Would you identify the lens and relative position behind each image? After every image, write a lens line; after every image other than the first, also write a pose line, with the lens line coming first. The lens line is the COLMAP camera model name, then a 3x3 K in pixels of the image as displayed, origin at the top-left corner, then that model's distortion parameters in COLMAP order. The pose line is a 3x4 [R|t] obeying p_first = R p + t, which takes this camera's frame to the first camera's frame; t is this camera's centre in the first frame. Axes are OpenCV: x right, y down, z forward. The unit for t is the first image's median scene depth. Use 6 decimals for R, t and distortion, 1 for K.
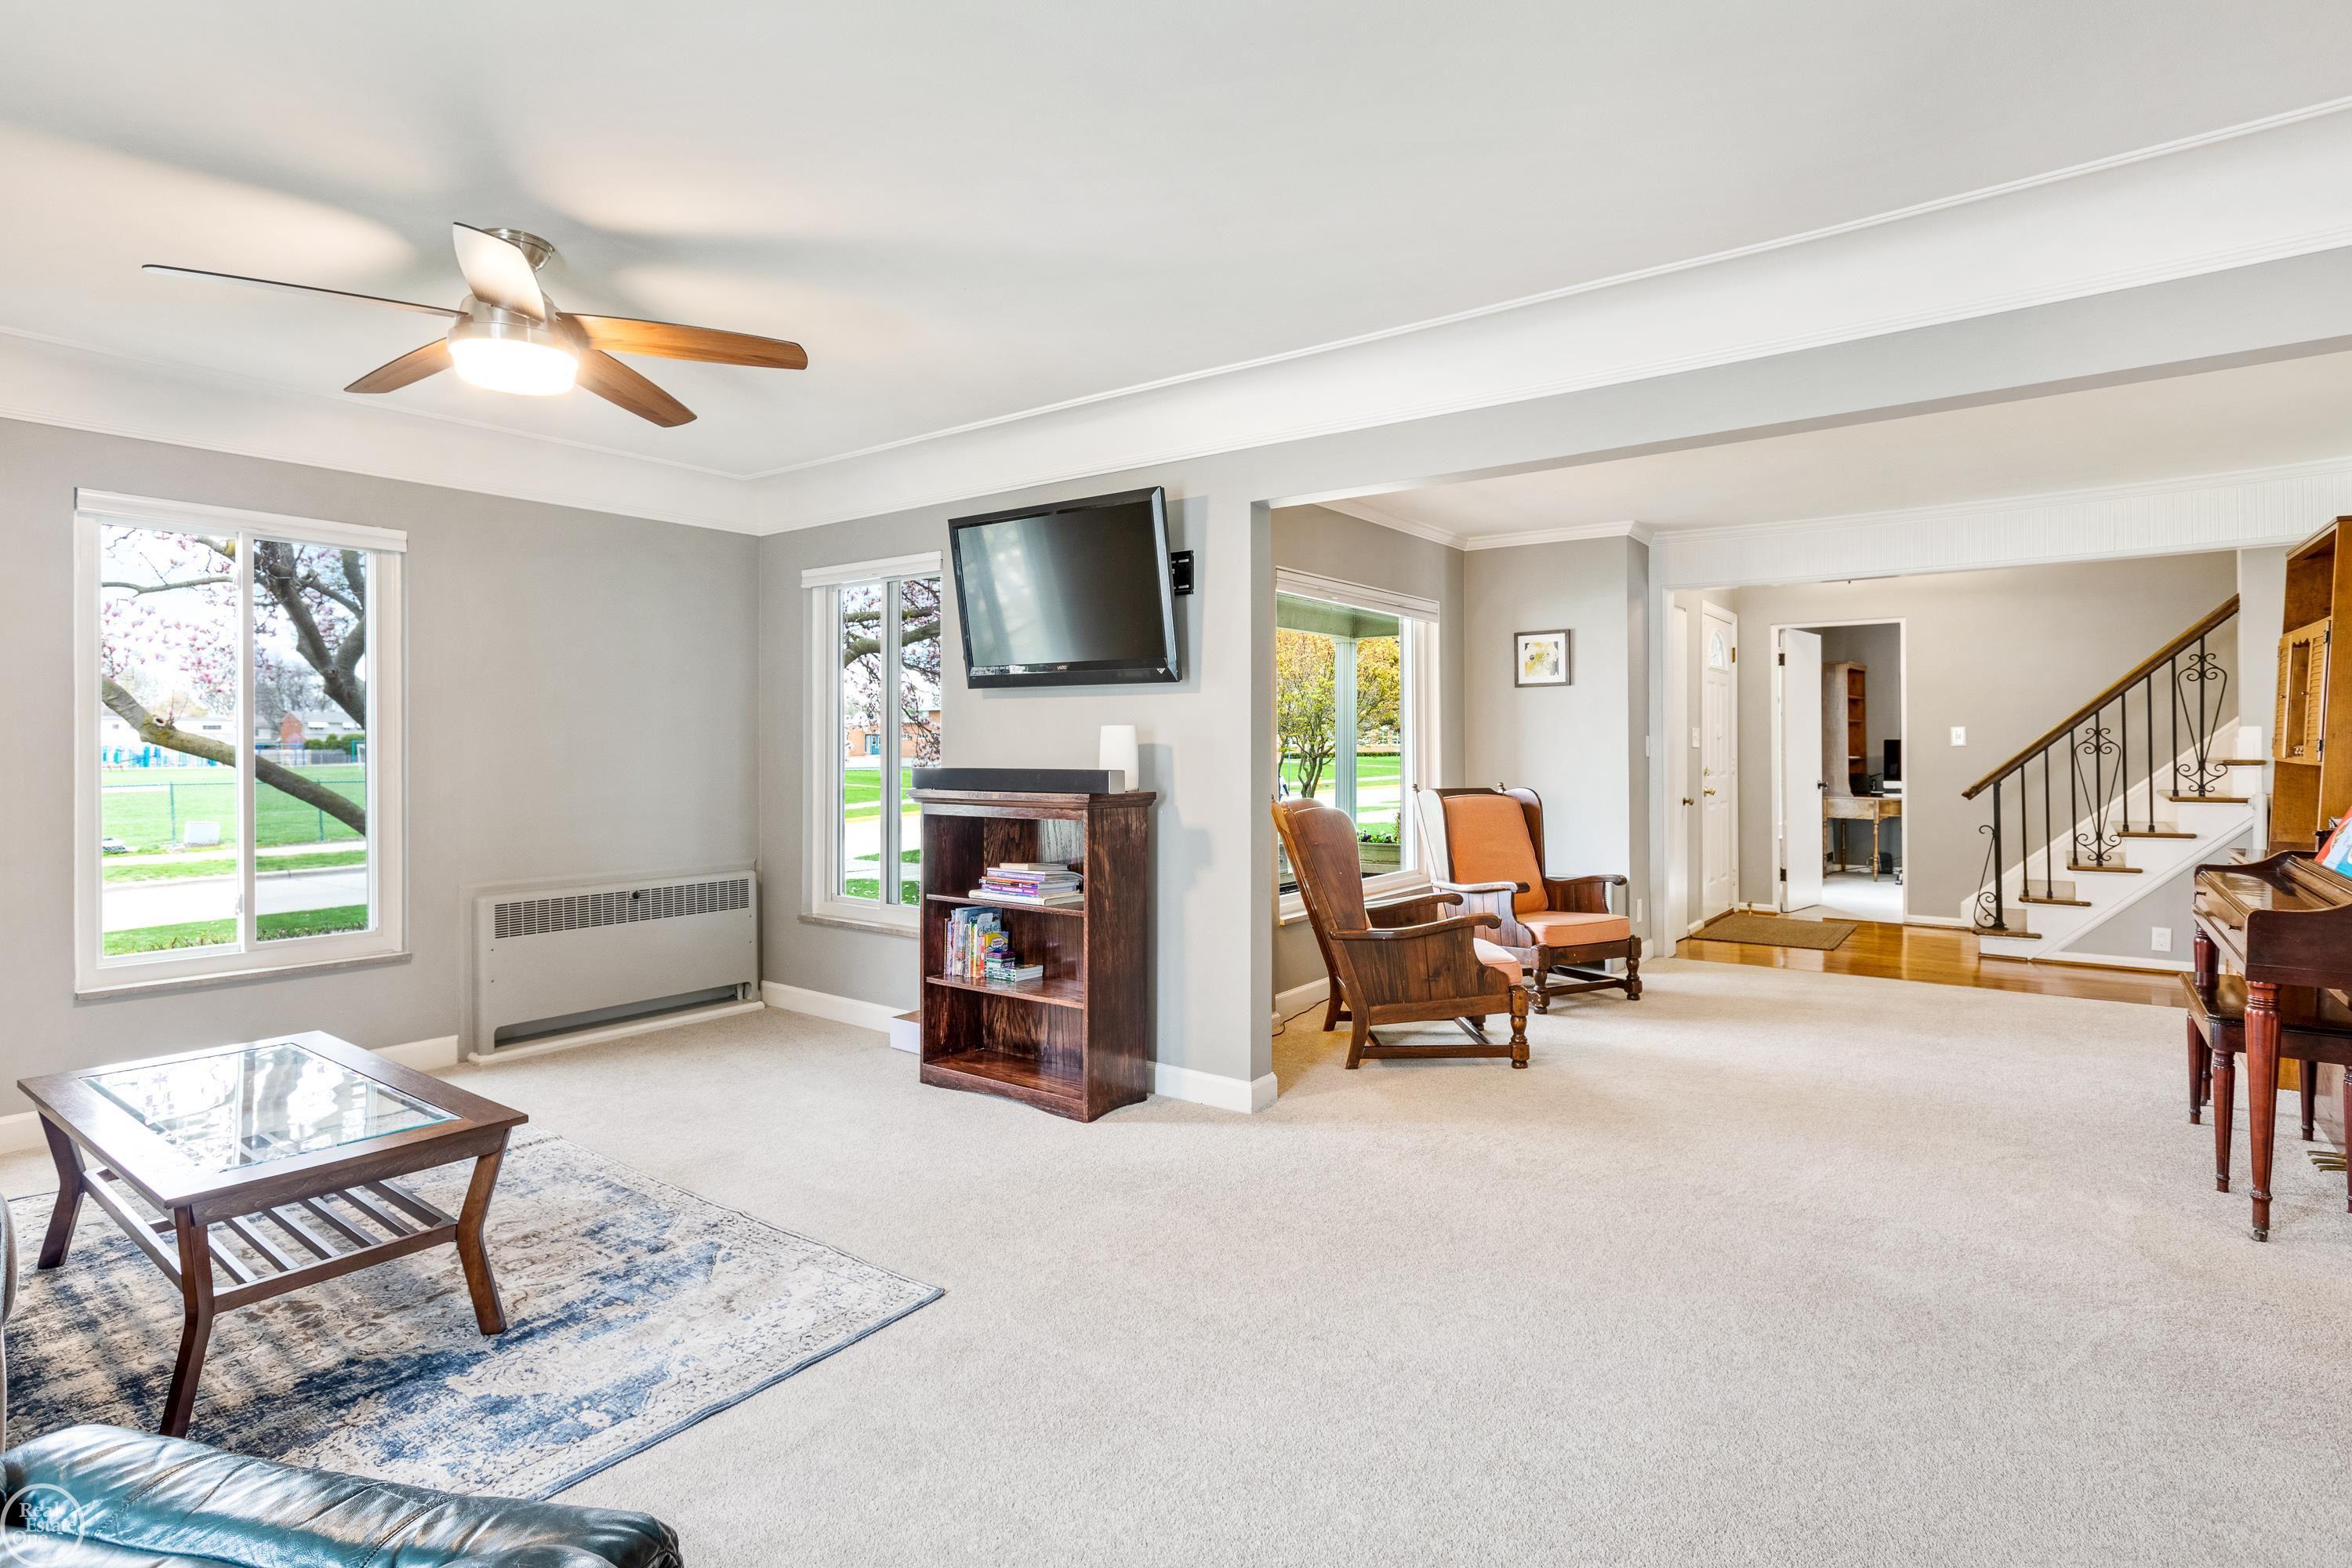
lens RADIAL K [[1164.0, 0, 1175.7], [0, 1164.0, 744.5], [0, 0, 1]] dist [0.000226, 0.000044]
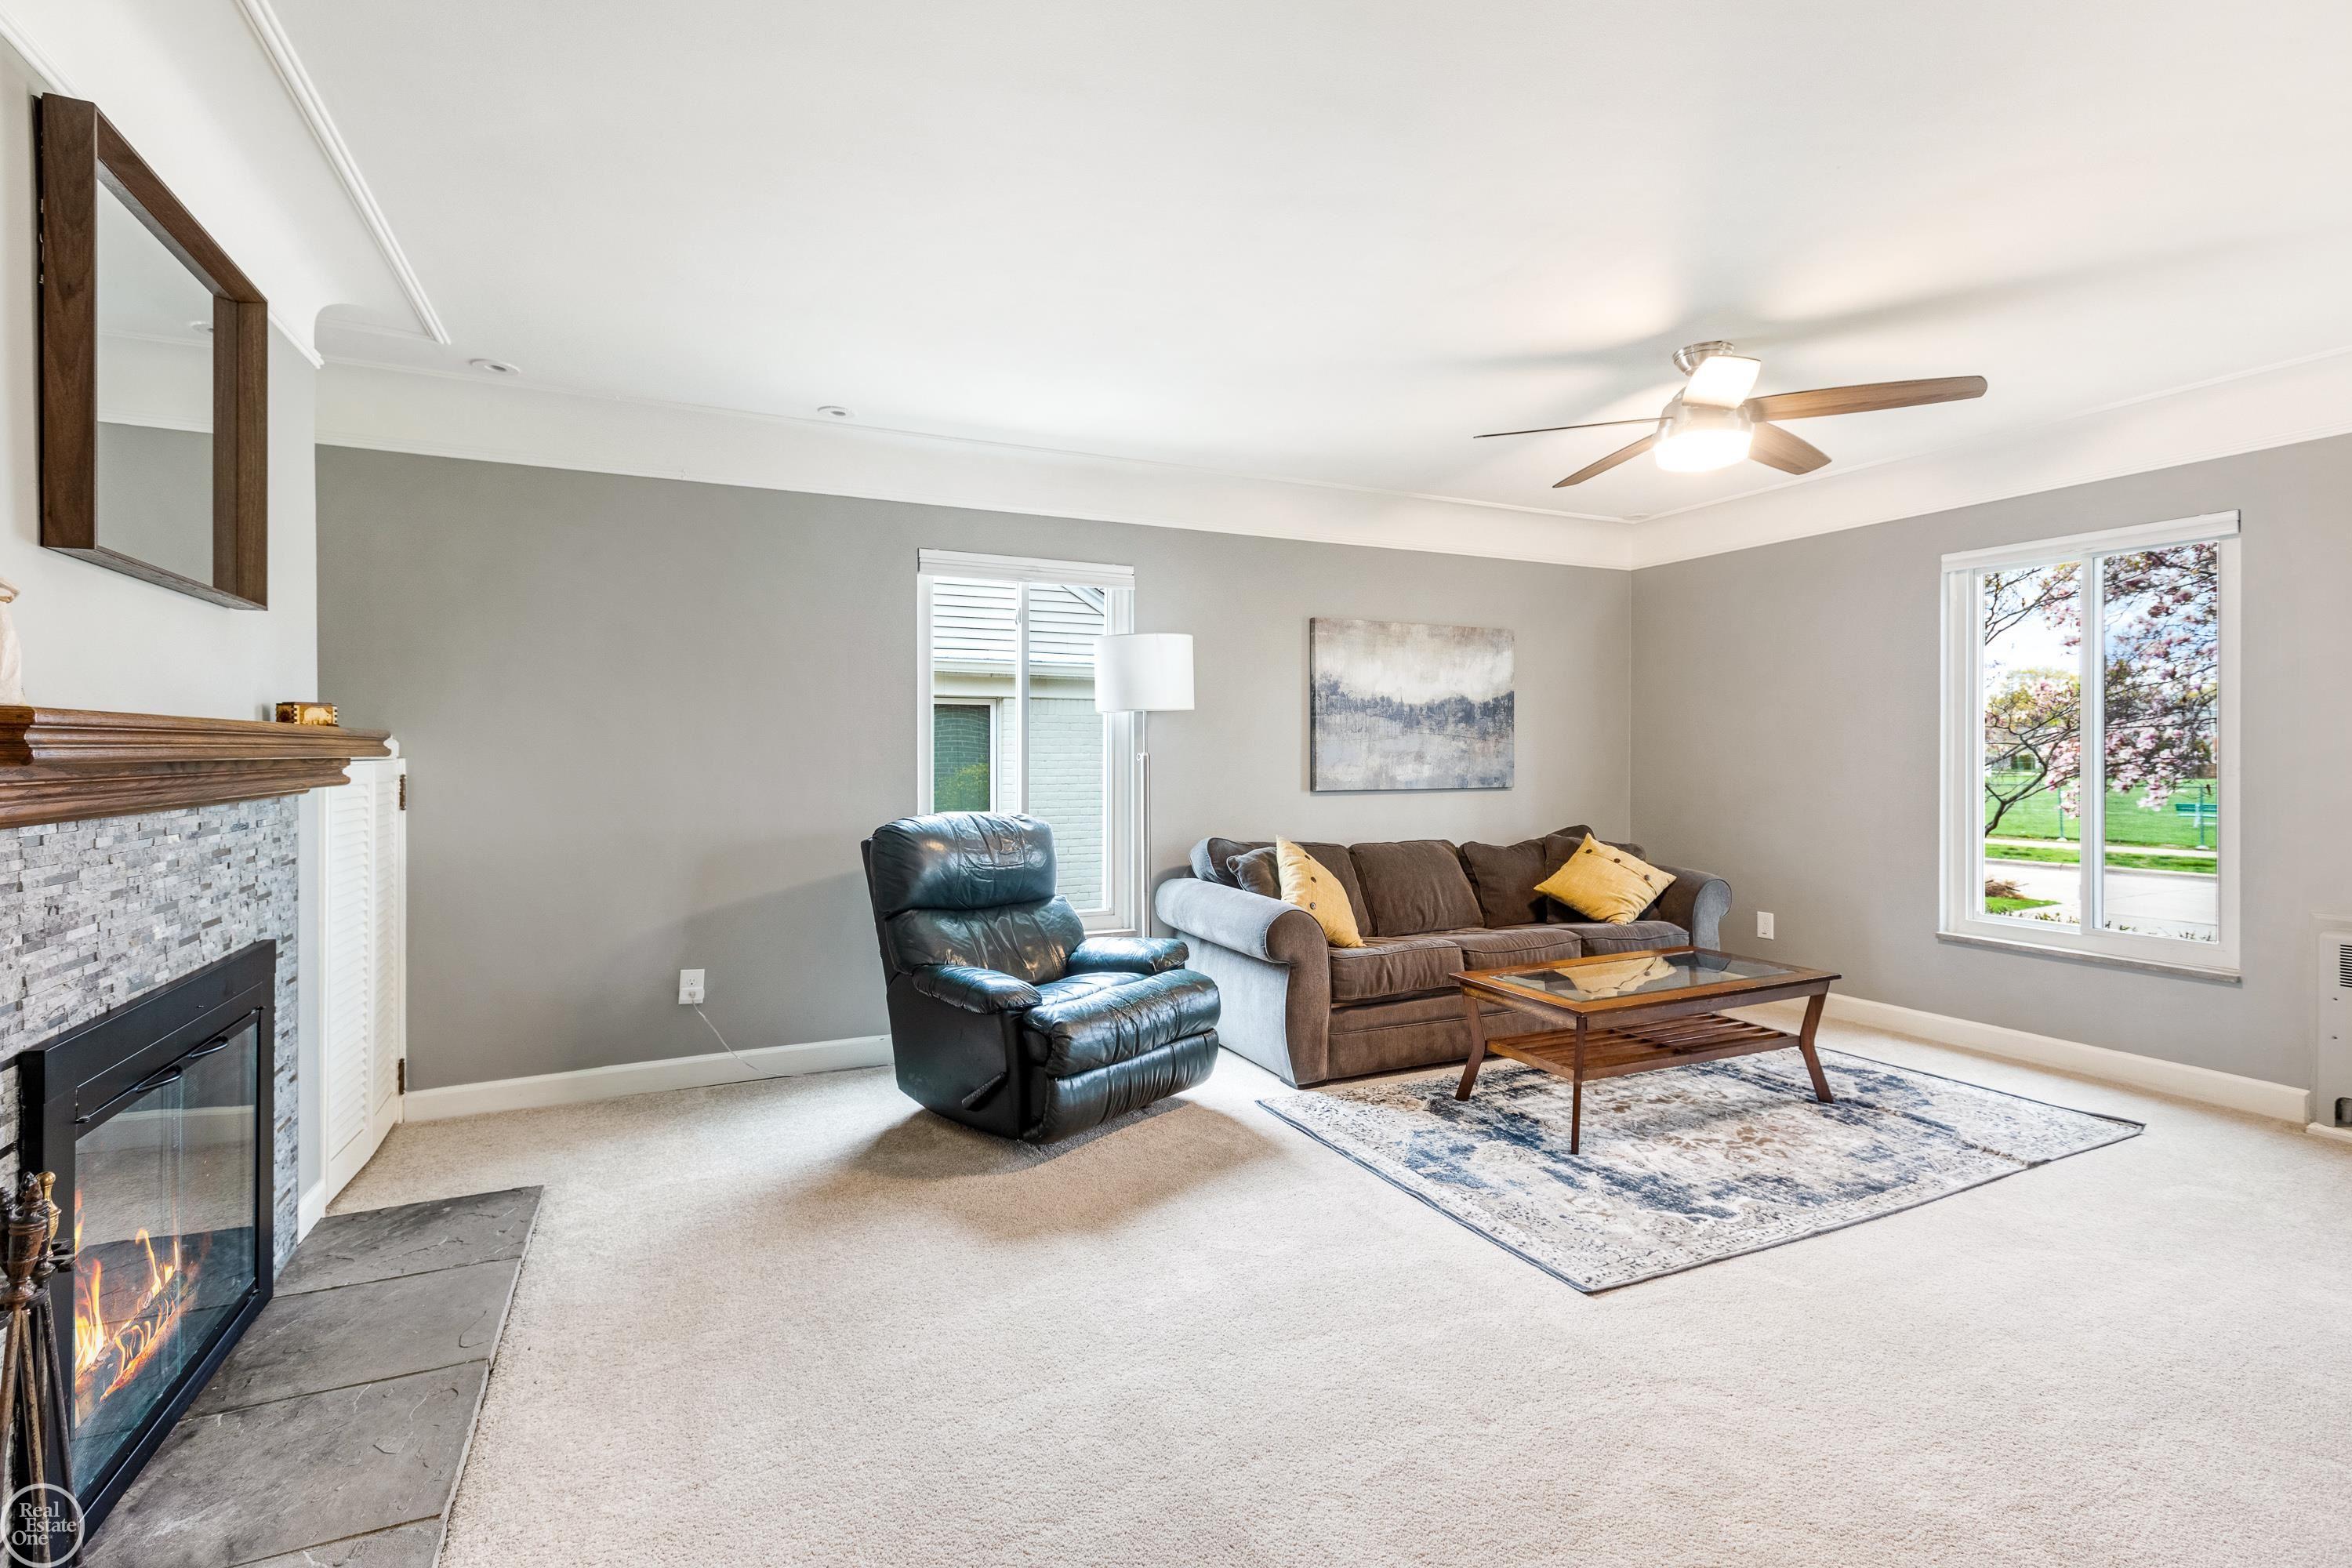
lens RADIAL K [[1076.8, 0, 1172.7], [0, 1076.8, 755.7], [0, 0, 1]] dist [-0.001199, -0.000252]
pose [[-0.461539, 0.003810, -0.887112, 0.760310], [0.004480, 0.999988, 0.001963, 0.003231], [0.887109, -0.003068, -0.461550, 1.063491]]
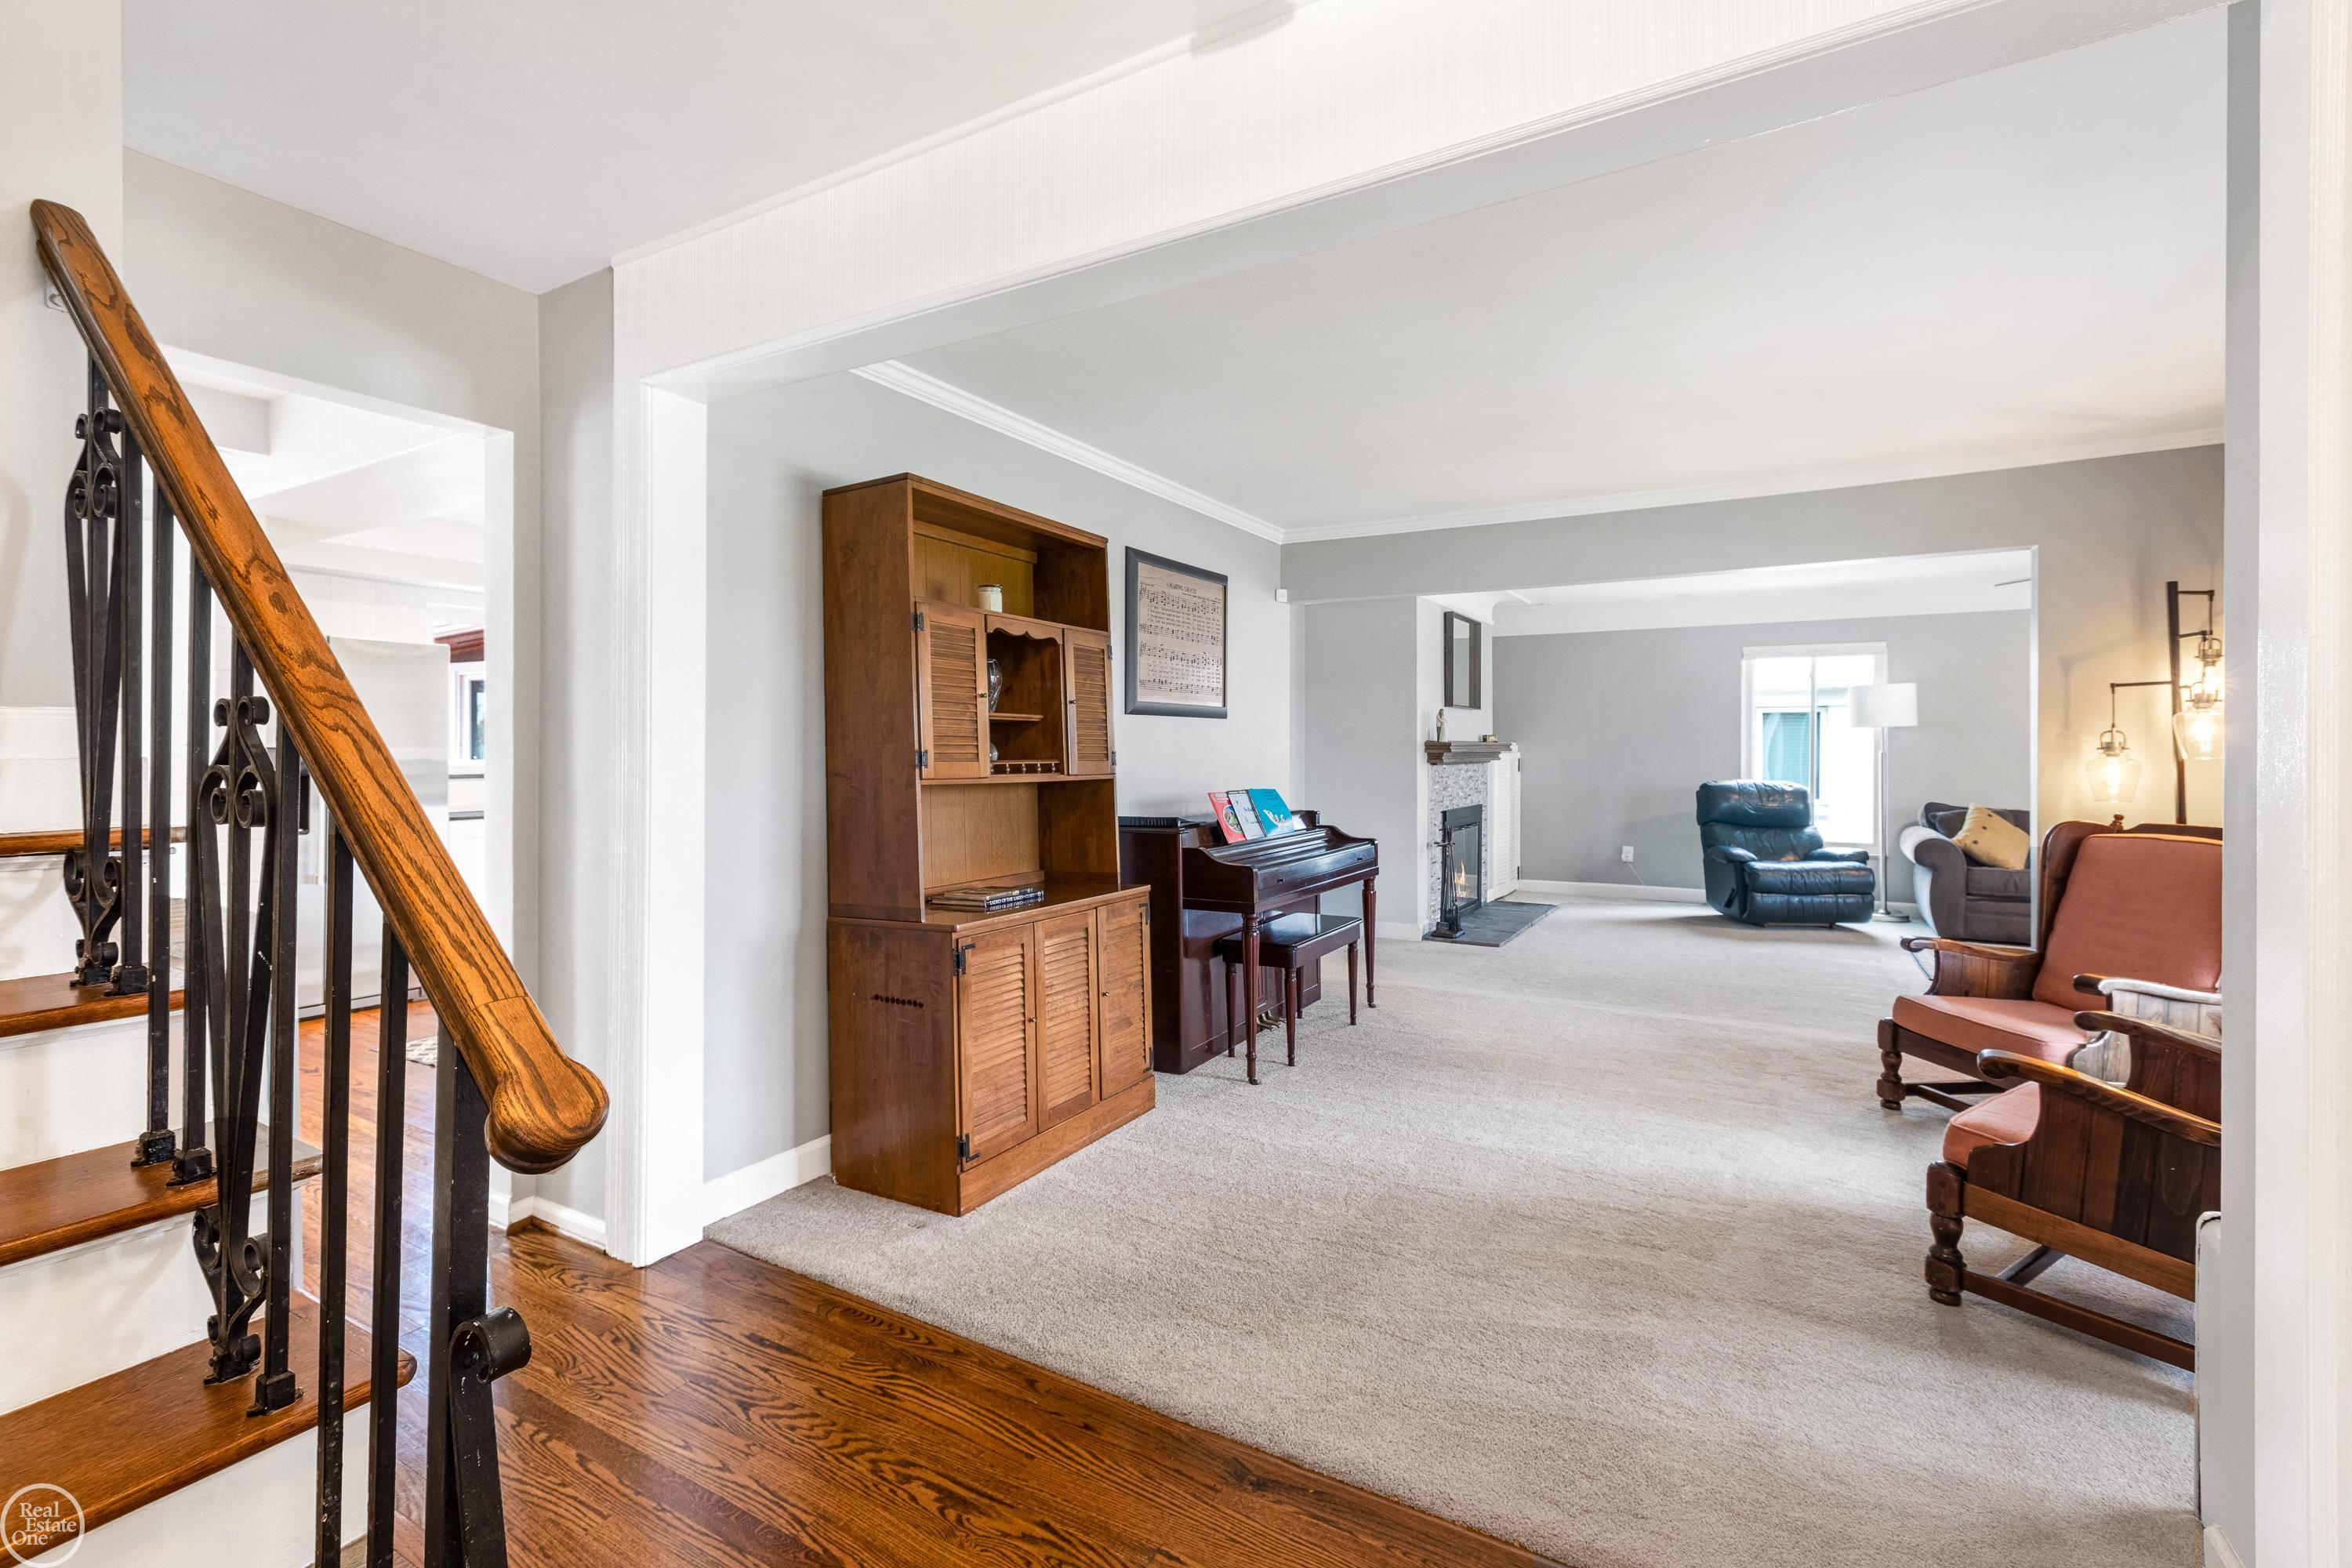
lens RADIAL K [[1040.3, 0, 1170.4], [0, 1040.3, 742.3], [0, 0, 1]] dist [0.000514, 0.000044]
pose [[-0.992321, -0.000132, -0.123693, 1.522860], [0.000393, 0.999991, -0.004221, -0.011252], [0.123692, -0.004237, -0.992312, 2.739700]]
